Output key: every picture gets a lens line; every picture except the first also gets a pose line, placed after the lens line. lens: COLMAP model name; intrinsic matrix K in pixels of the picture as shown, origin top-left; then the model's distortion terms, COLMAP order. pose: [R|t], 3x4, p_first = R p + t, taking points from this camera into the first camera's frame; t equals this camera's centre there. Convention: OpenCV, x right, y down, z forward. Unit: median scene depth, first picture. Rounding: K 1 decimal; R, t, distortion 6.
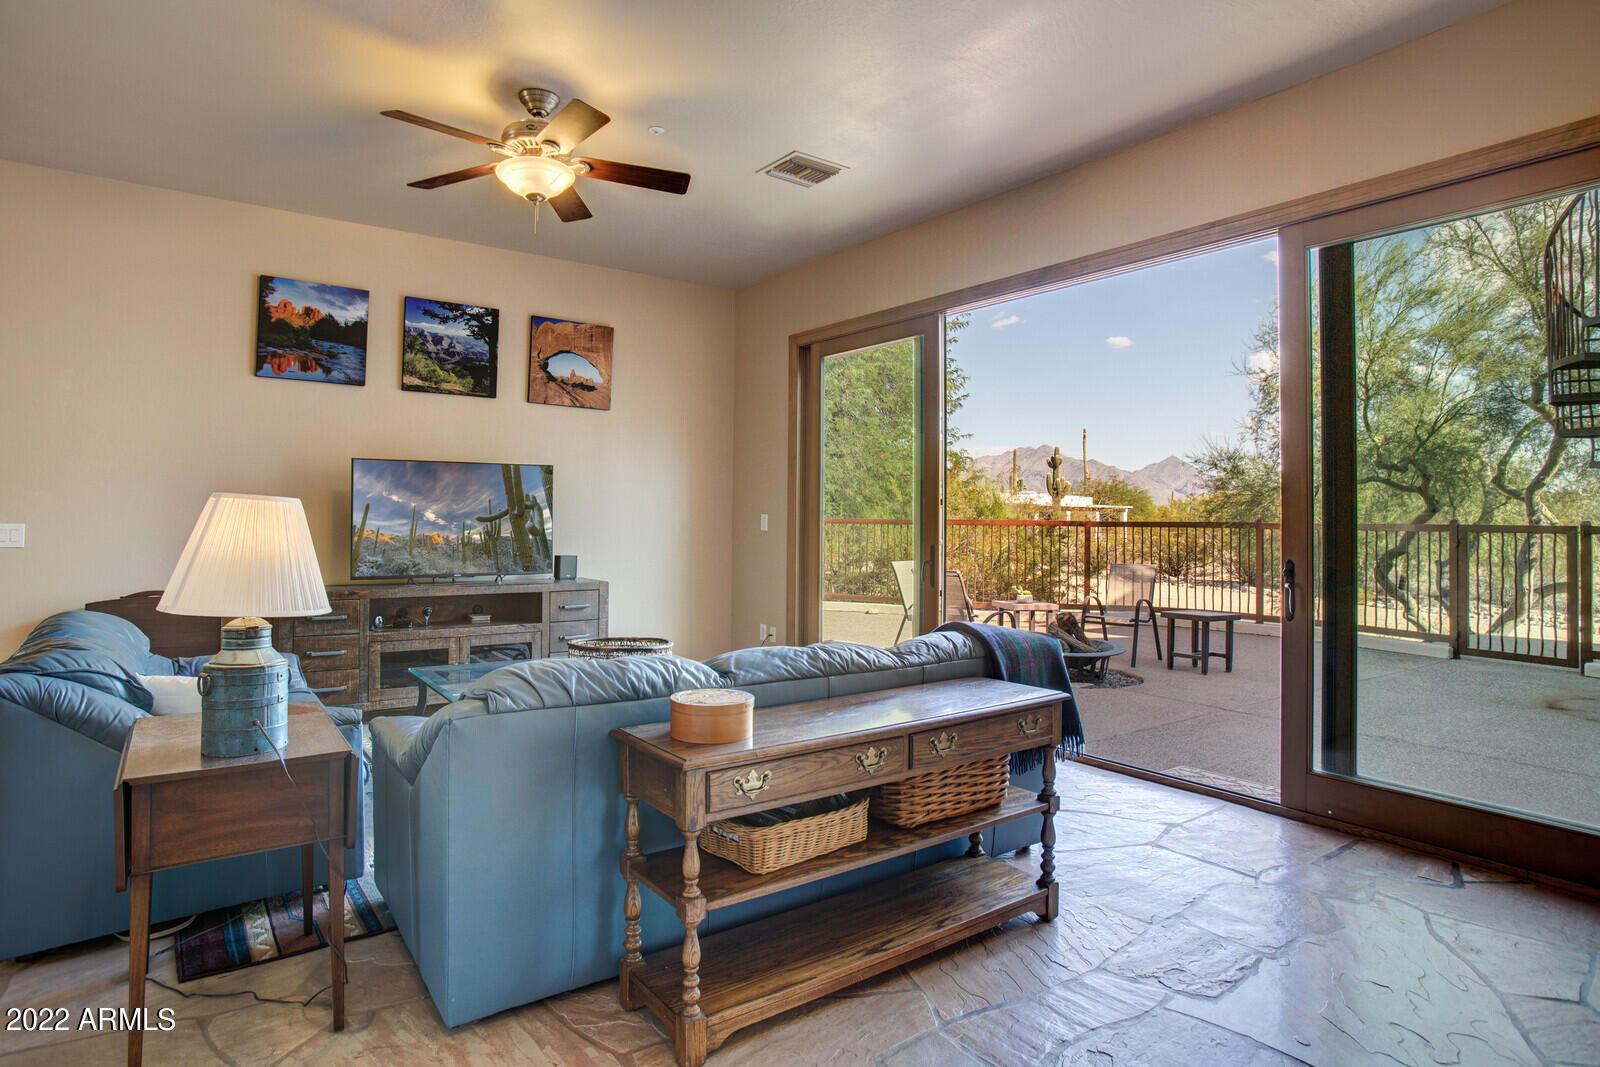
lens RADIAL K [[866.1, 0, 834.6], [0, 866.1, 510.7], [0, 0, 1]] dist [-0.066995, 0.034663]
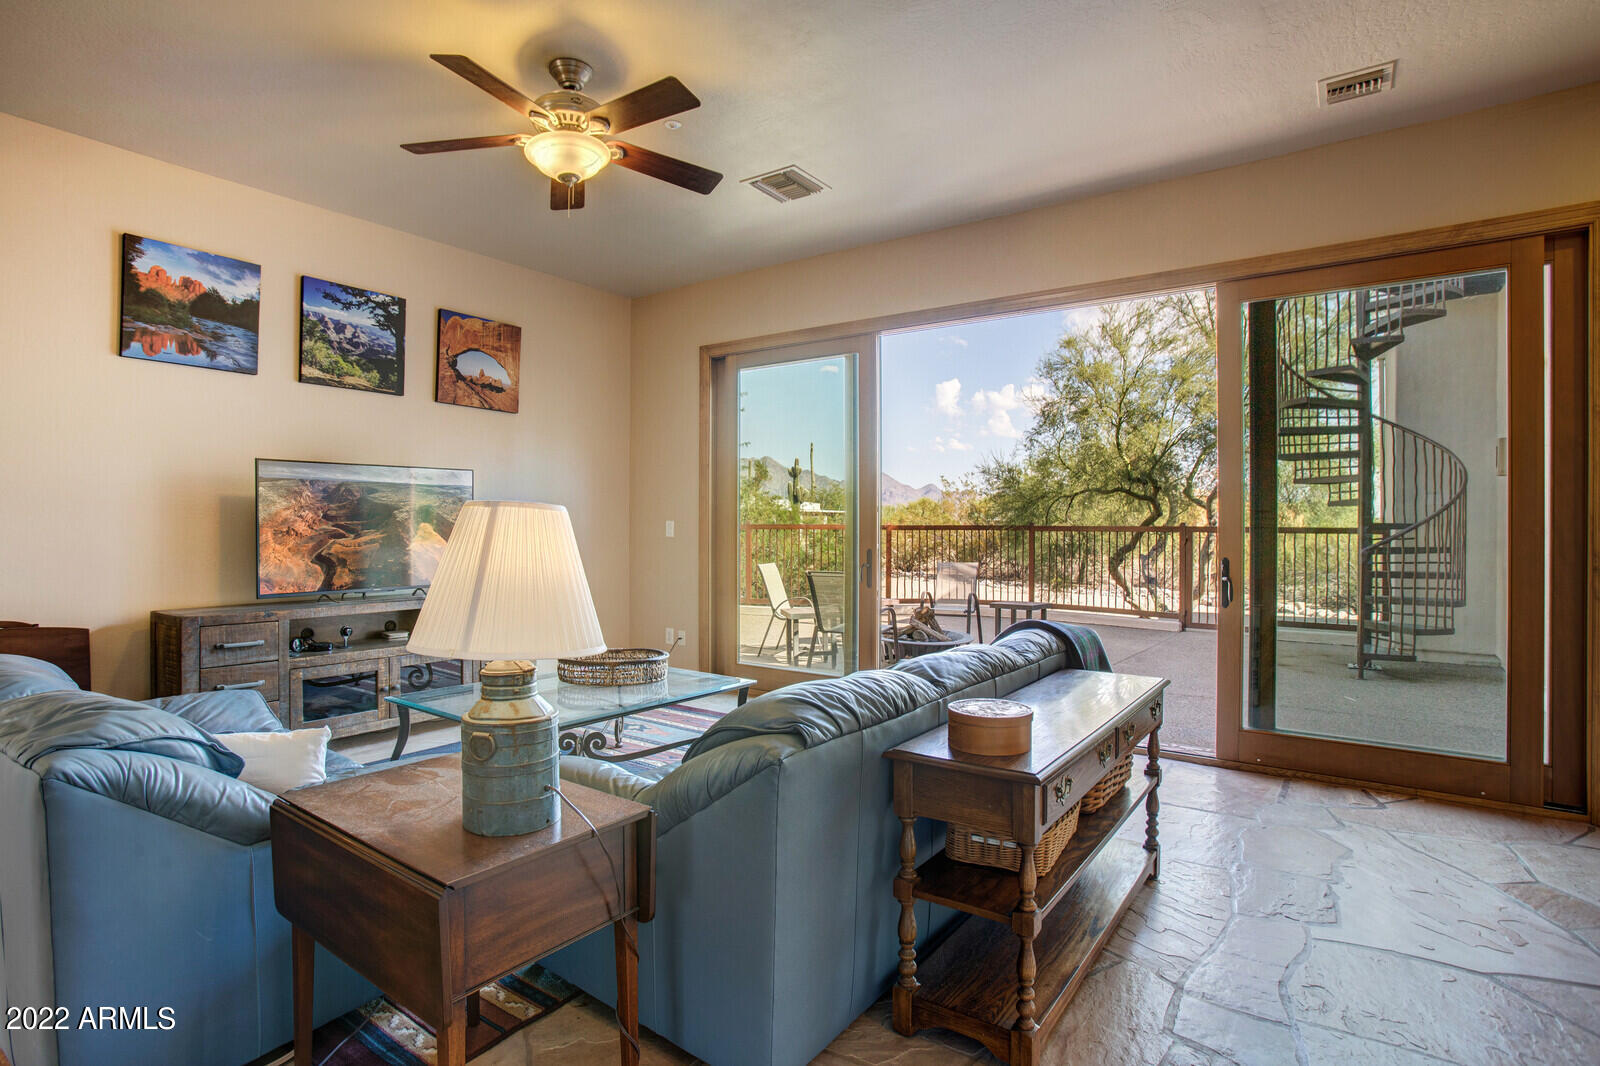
lens RADIAL K [[783.6, 0, 800.0], [0, 783.6, 533.0], [0, 0, 1]] dist [-0.064831, 0.028693]
pose [[0.954466, -0.008695, 0.298192, -0.250530], [0.001968, 0.999737, 0.022850, -0.002436], [-0.298312, -0.021223, 0.954232, 0.086740]]
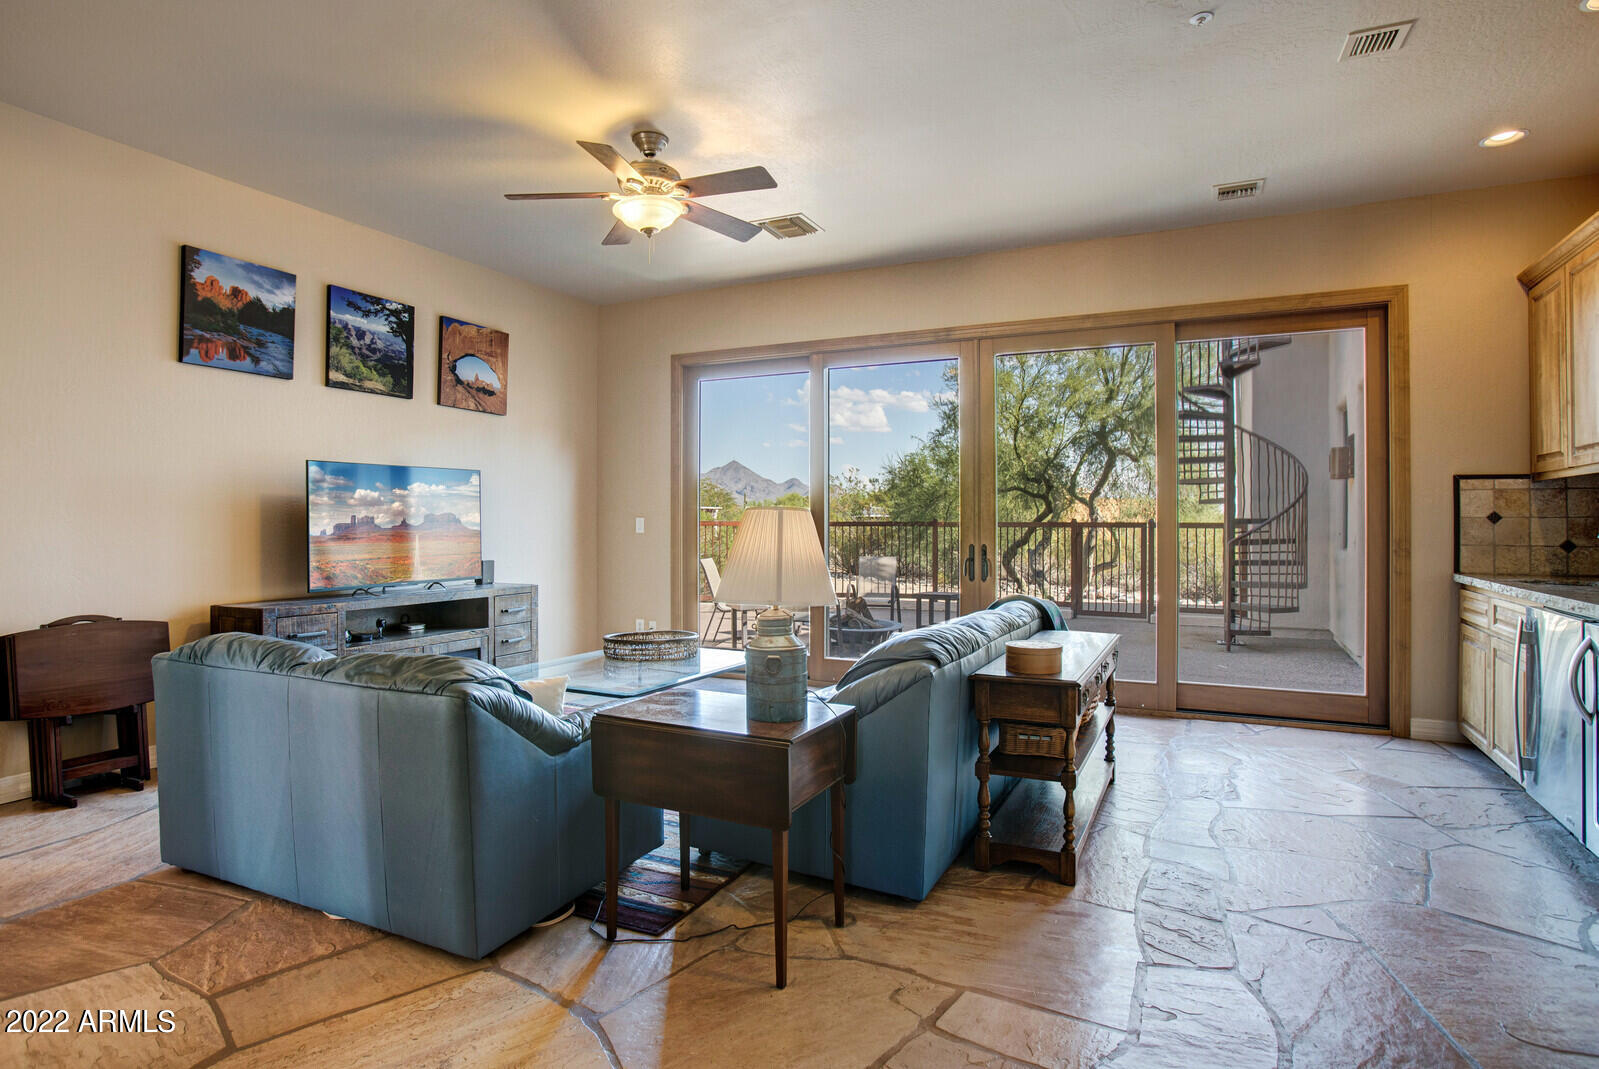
lens RADIAL K [[848.4, 0, 792.4], [0, 848.4, 527.8], [0, 0, 1]] dist [-0.071096, 0.040720]
pose [[0.889202, -0.011178, 0.457377, -0.472270], [0.002206, 0.999795, 0.020145, -0.005233], [-0.457509, -0.016904, 0.889044, -0.034482]]
